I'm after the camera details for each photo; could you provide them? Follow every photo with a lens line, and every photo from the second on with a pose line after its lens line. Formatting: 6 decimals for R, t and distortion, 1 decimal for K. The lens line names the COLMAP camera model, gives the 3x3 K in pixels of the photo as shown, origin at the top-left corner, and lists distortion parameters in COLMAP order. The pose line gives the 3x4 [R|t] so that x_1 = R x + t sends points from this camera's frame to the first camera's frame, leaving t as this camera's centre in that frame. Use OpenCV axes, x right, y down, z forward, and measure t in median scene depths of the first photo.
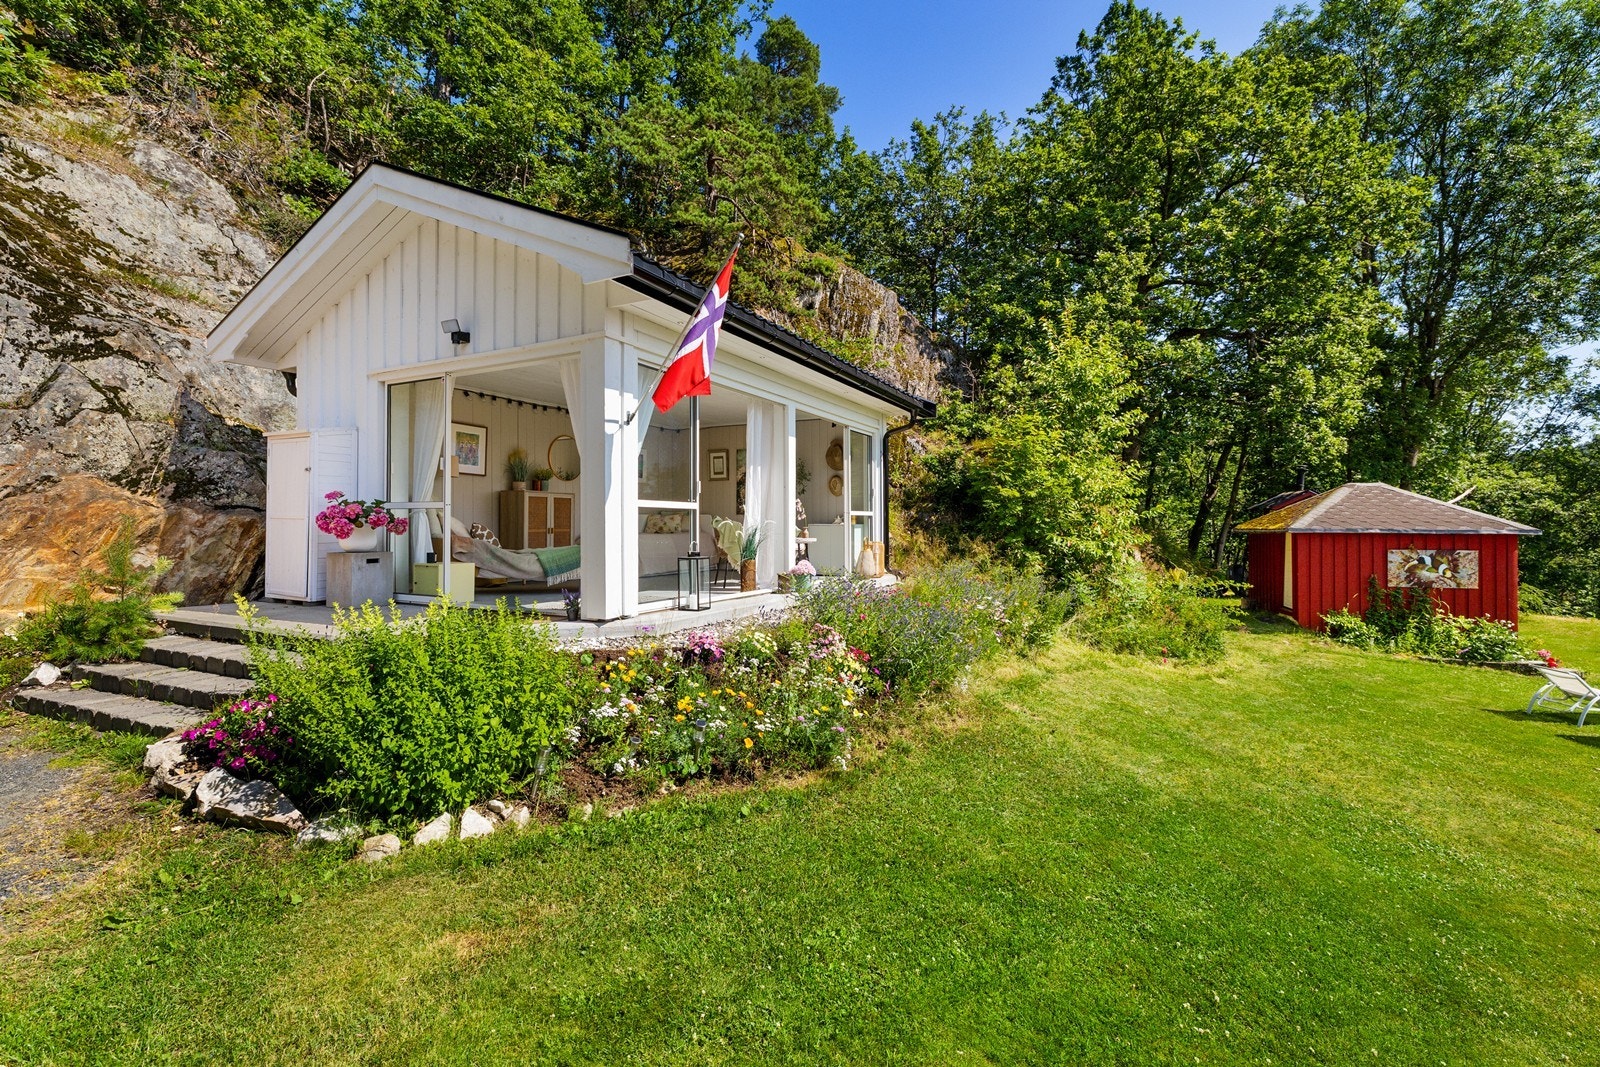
lens RADIAL K [[715.1, 0, 799.4], [0, 715.1, 515.4], [0, 0, 1]] dist [-0.000608, 0.000042]
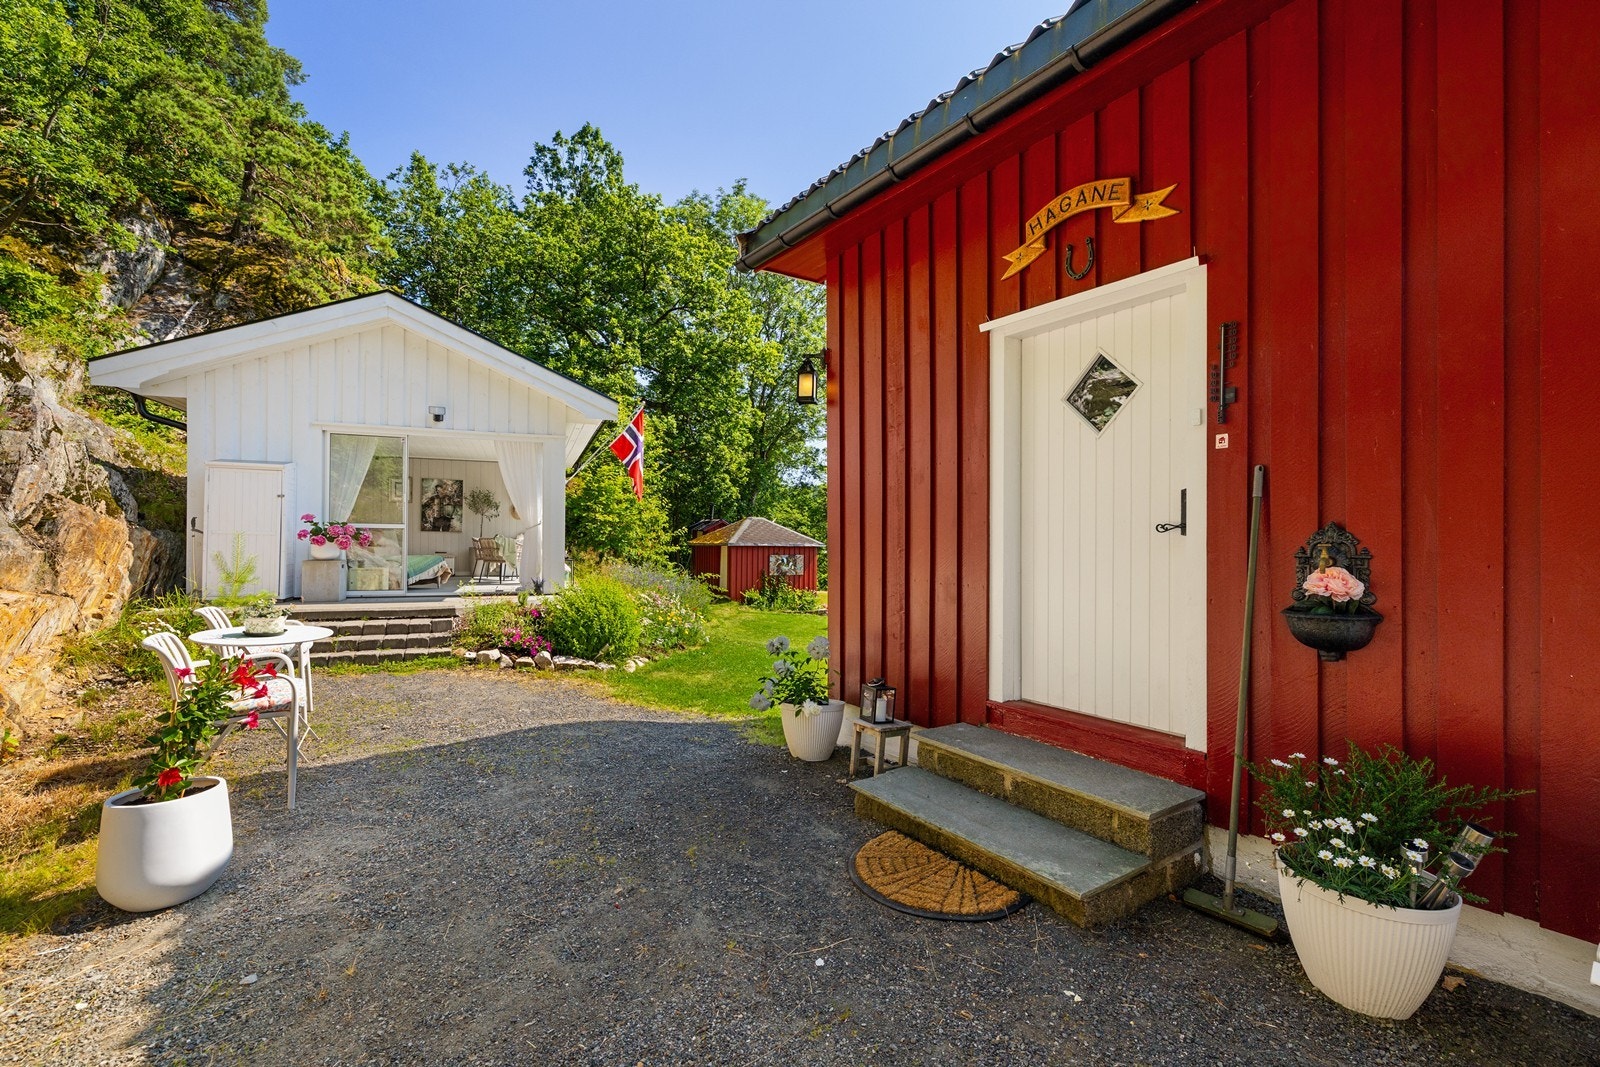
lens RADIAL K [[1043.4, 0, 800.0], [0, 1043.4, 533.5], [0, 0, 1]] dist [0.004160, -0.002863]
pose [[0.614578, 0.010360, 0.788788, -1.165934], [-0.019502, 0.999808, 0.002063, -0.013370], [-0.788615, -0.016651, 0.614662, -0.660954]]
